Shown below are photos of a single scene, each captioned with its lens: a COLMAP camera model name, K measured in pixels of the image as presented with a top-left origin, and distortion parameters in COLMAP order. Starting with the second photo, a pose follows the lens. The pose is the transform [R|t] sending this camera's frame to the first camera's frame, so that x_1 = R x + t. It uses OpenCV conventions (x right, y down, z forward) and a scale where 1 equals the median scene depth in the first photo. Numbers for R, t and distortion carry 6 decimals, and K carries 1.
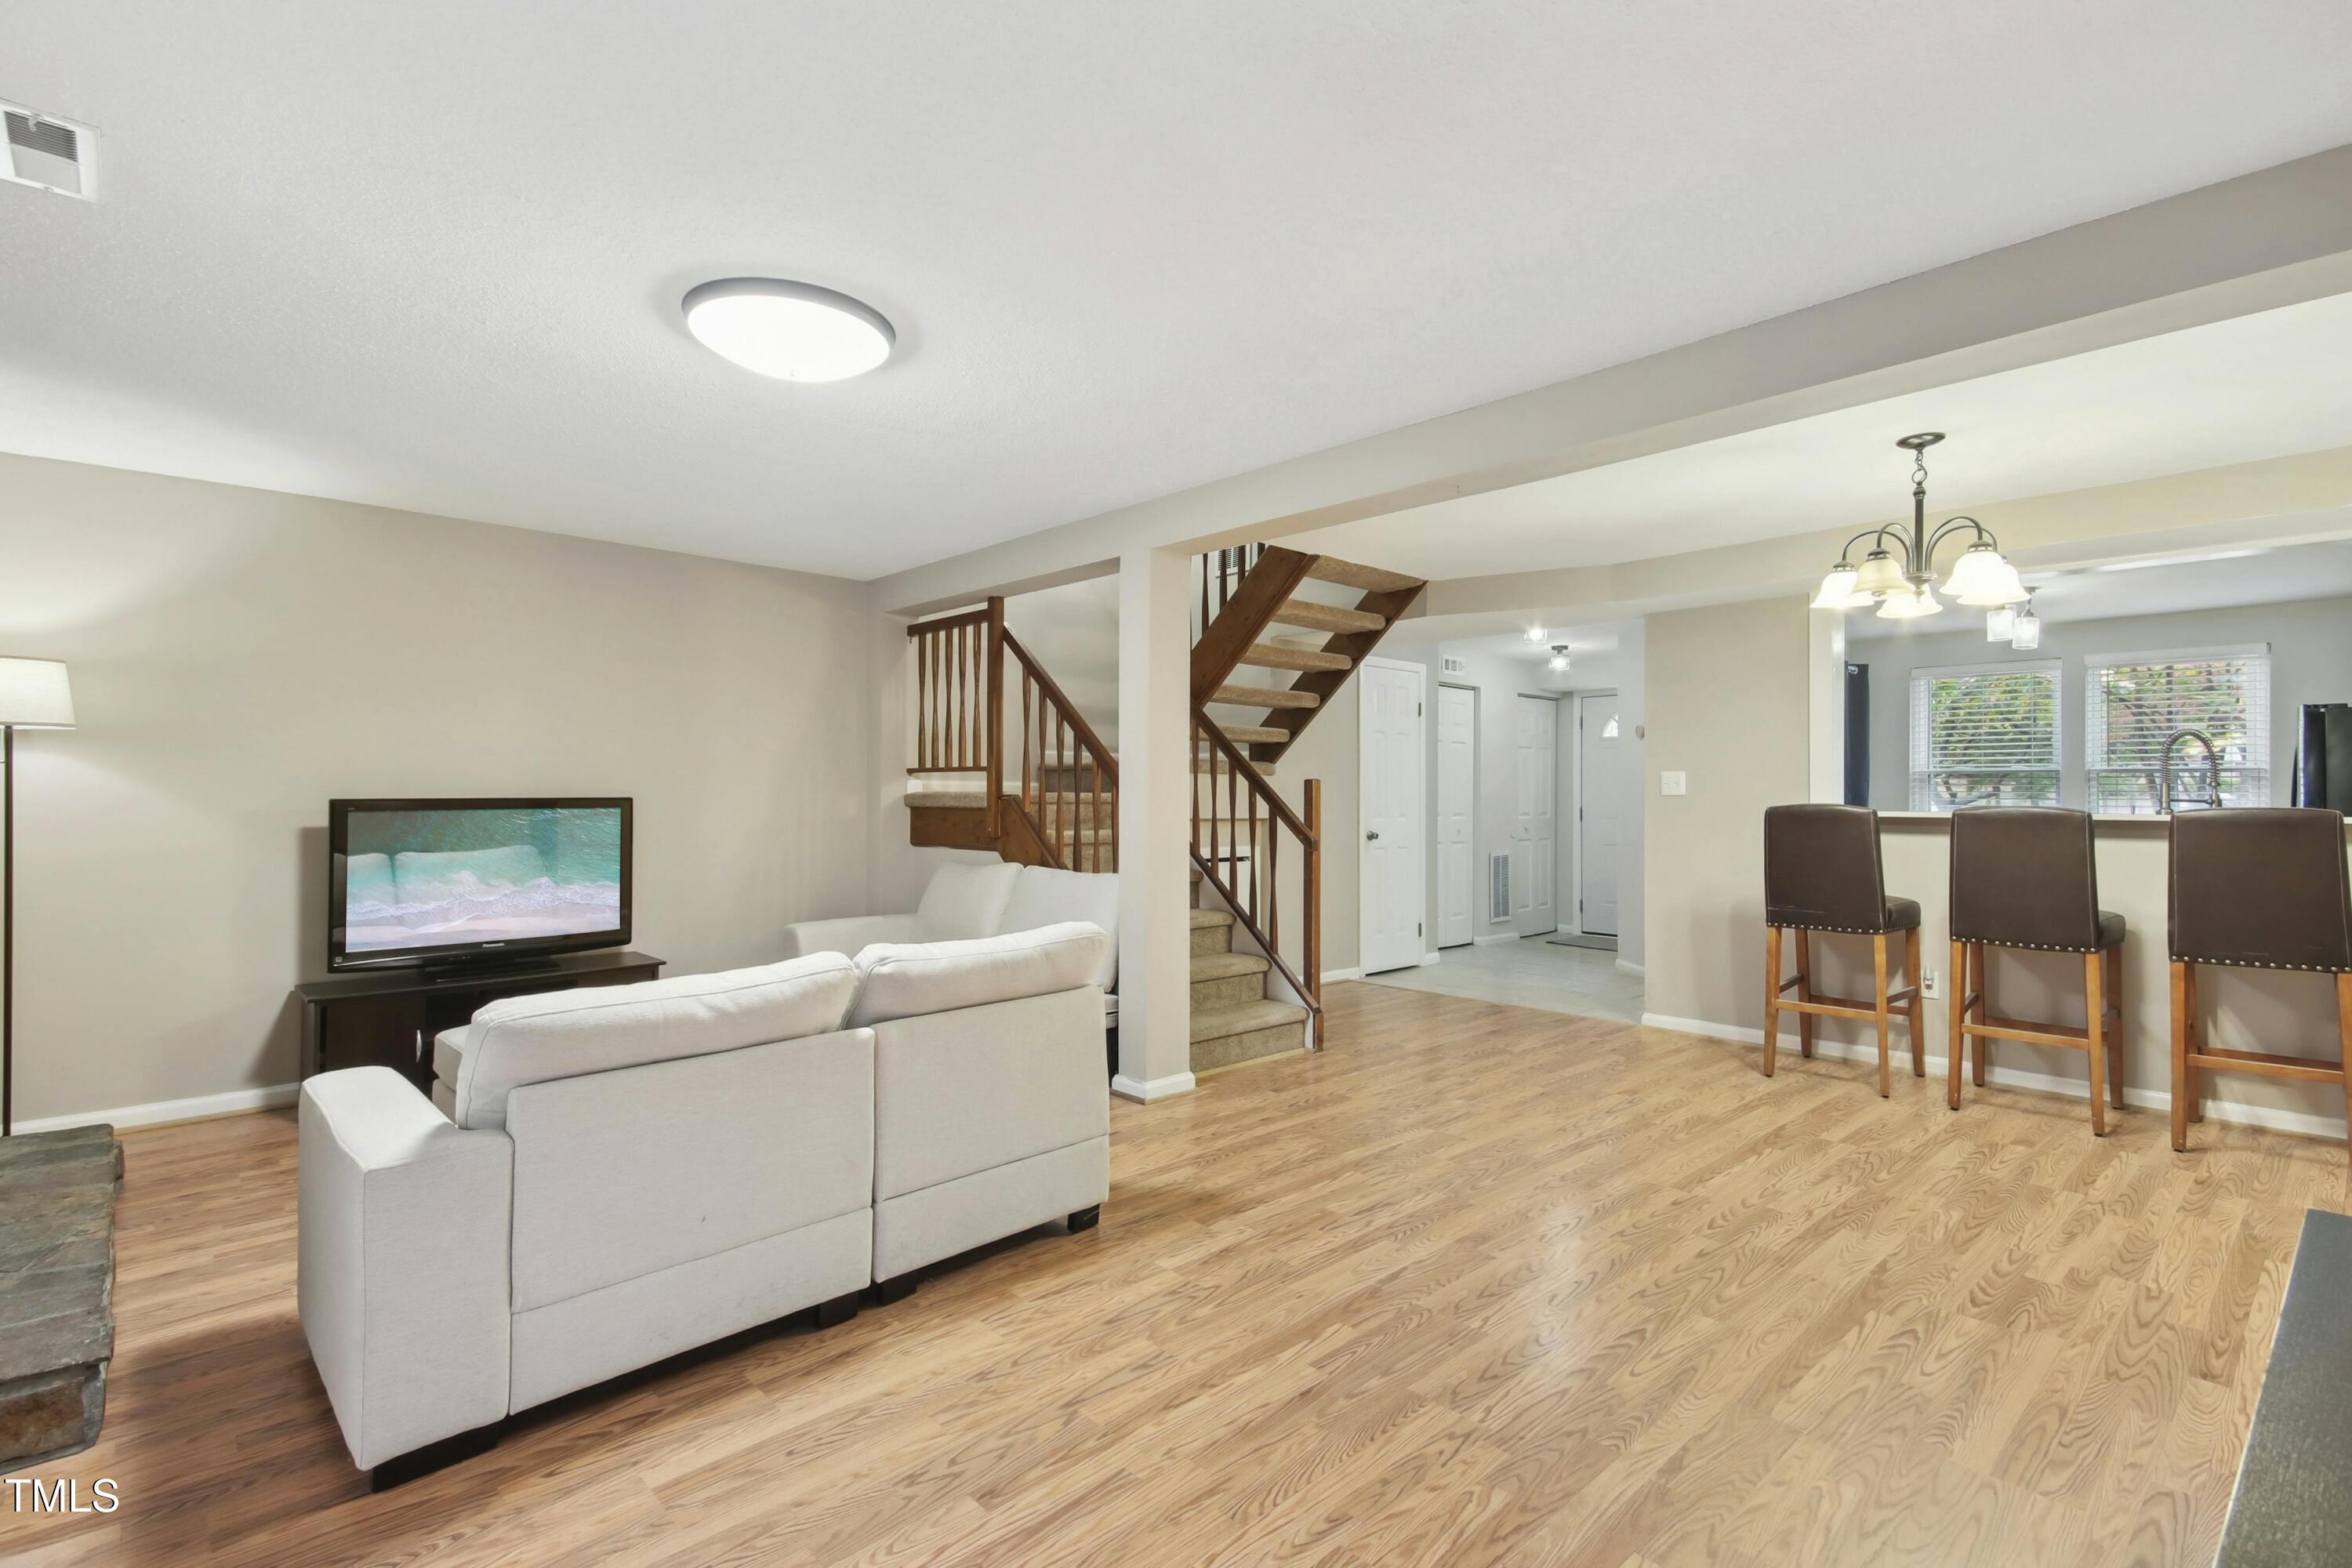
lens RADIAL K [[1097.6, 0, 1168.9], [0, 1097.6, 780.4], [0, 0, 1]] dist [0.058846, -0.013994]
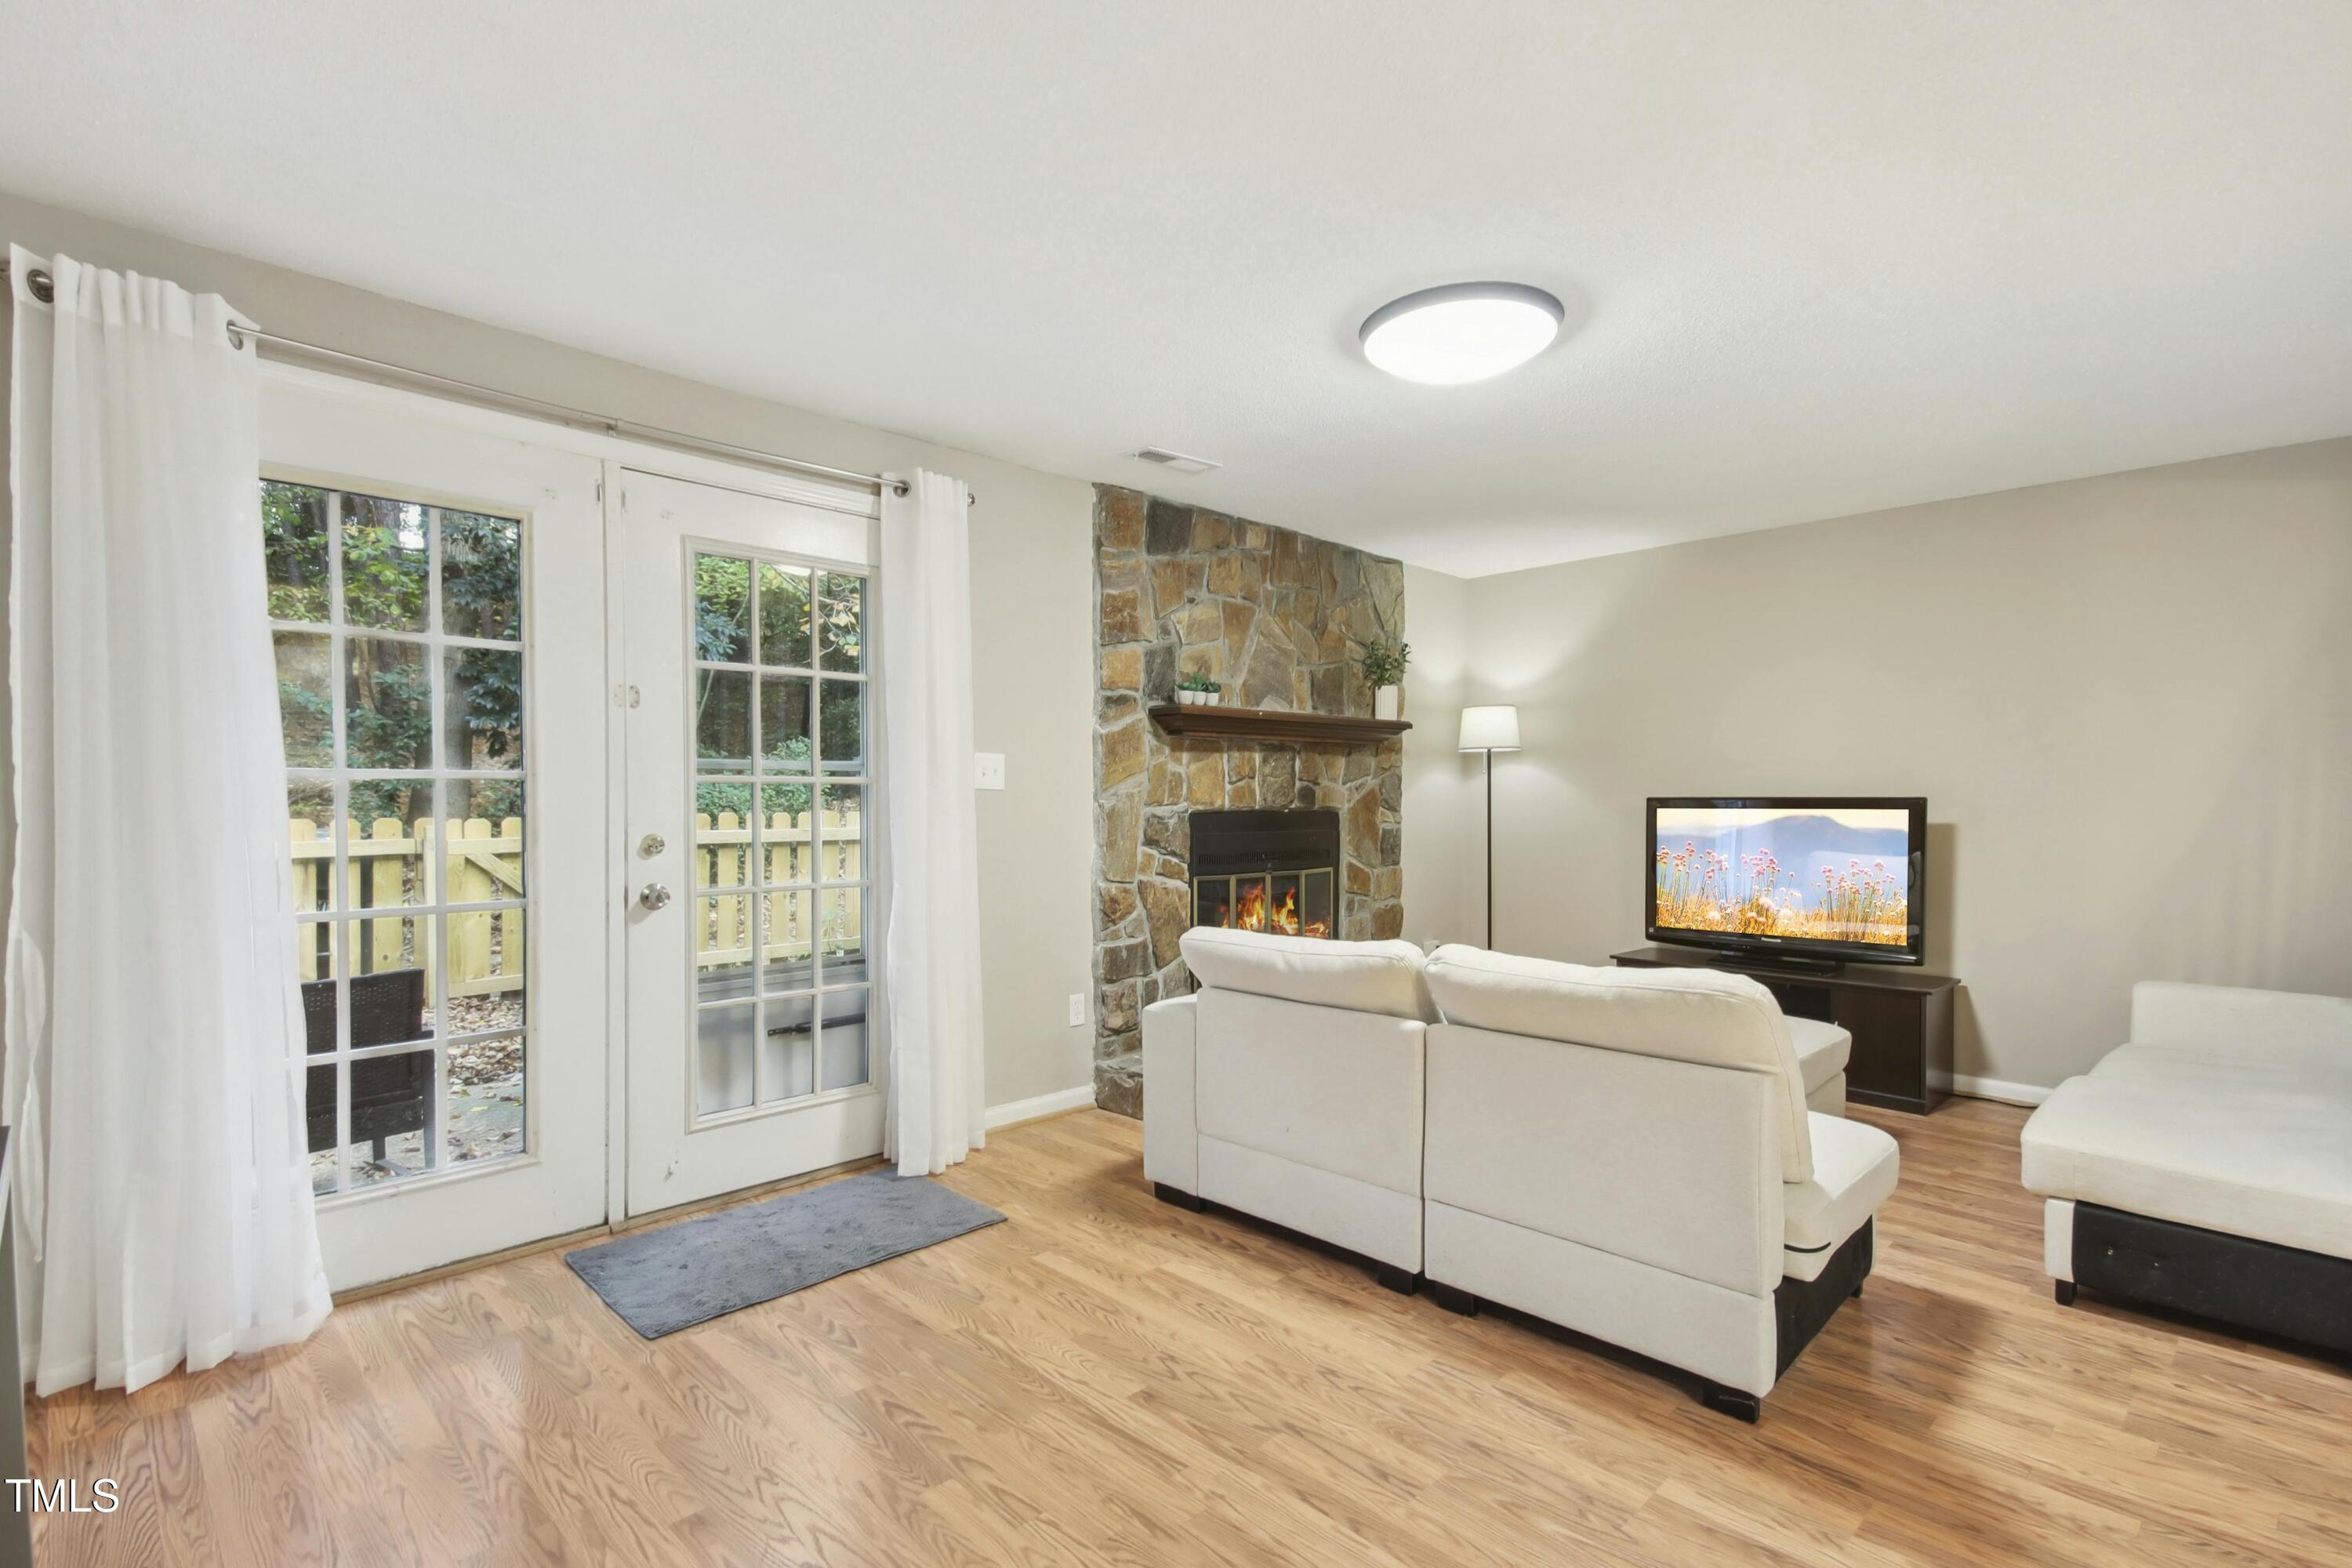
lens RADIAL K [[1104.8, 0, 1166.3], [0, 1104.8, 833.3], [0, 0, 1]] dist [0.031562, 0.000057]
pose [[0.017811, 0.035084, -0.999226, 0.513465], [0.007928, 0.999348, 0.035229, 0.010670], [0.999810, -0.008549, 0.017521, 0.536269]]
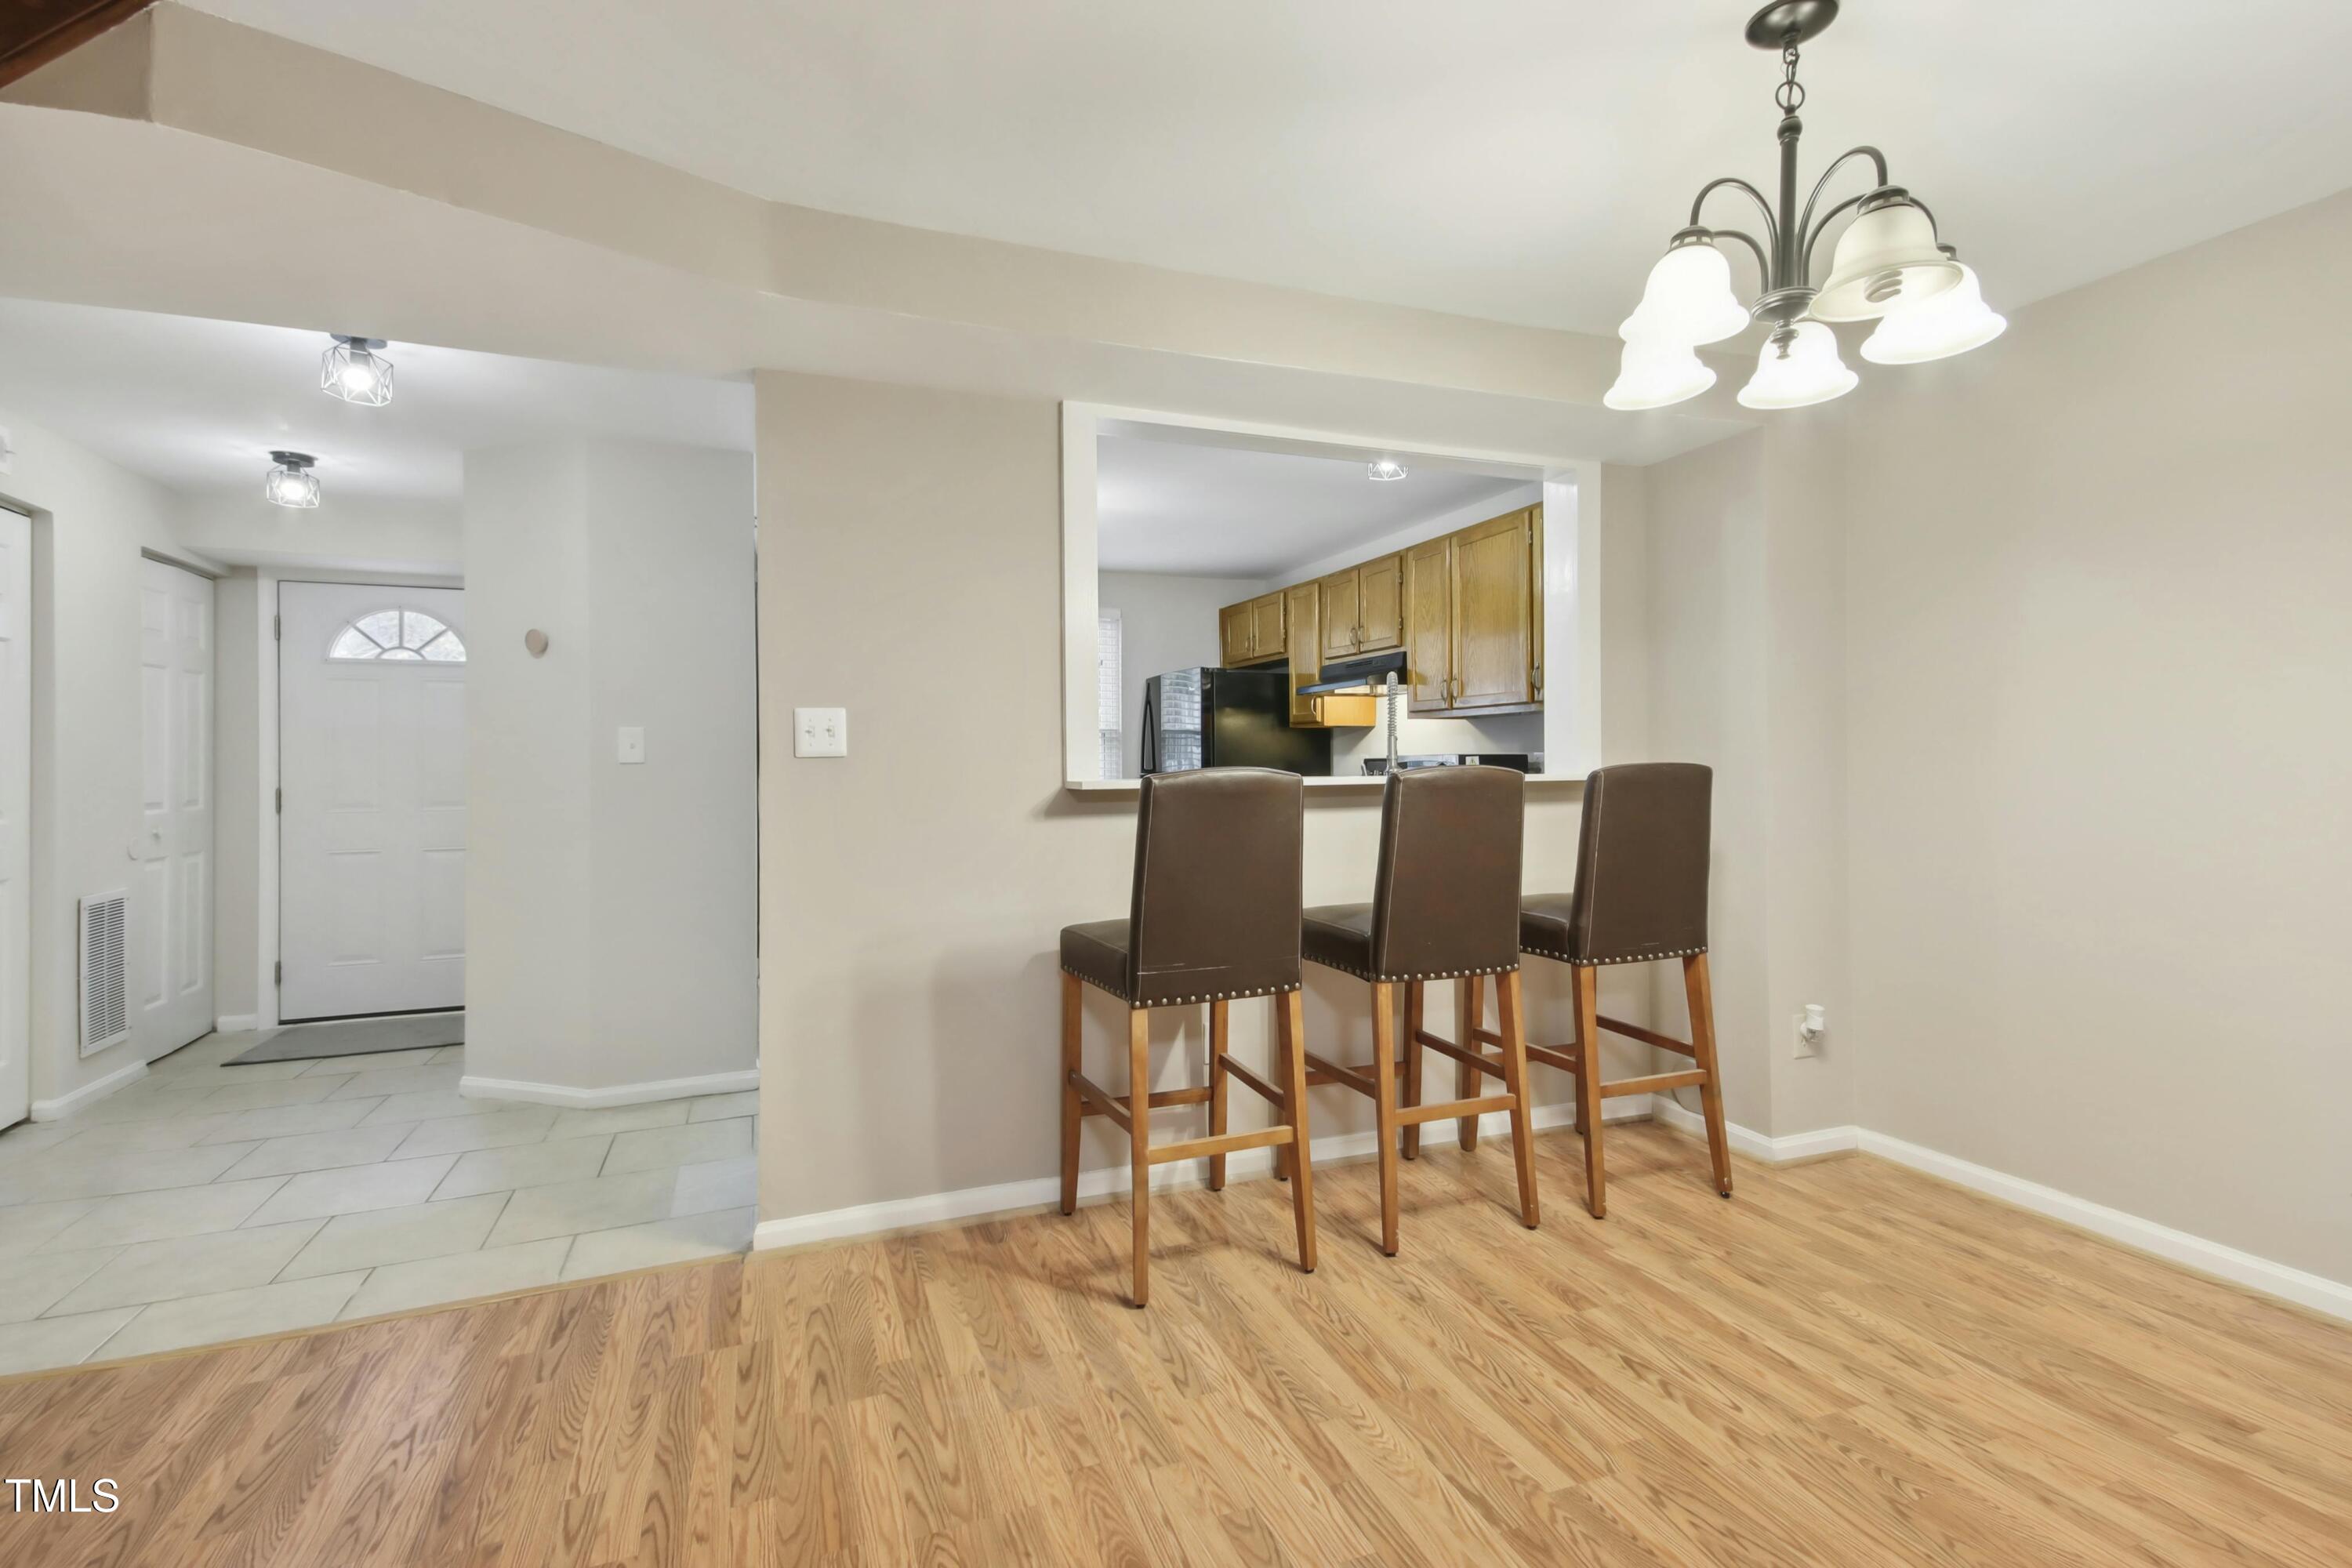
lens RADIAL K [[1081.4, 0, 1175.1], [0, 1081.4, 762.5], [0, 0, 1]] dist [0.069223, -0.028824]
pose [[0.382147, -0.005473, 0.924085, 0.111733], [-0.002393, 0.999973, 0.006912, 0.019542], [-0.924098, -0.004853, 0.382124, 1.053478]]
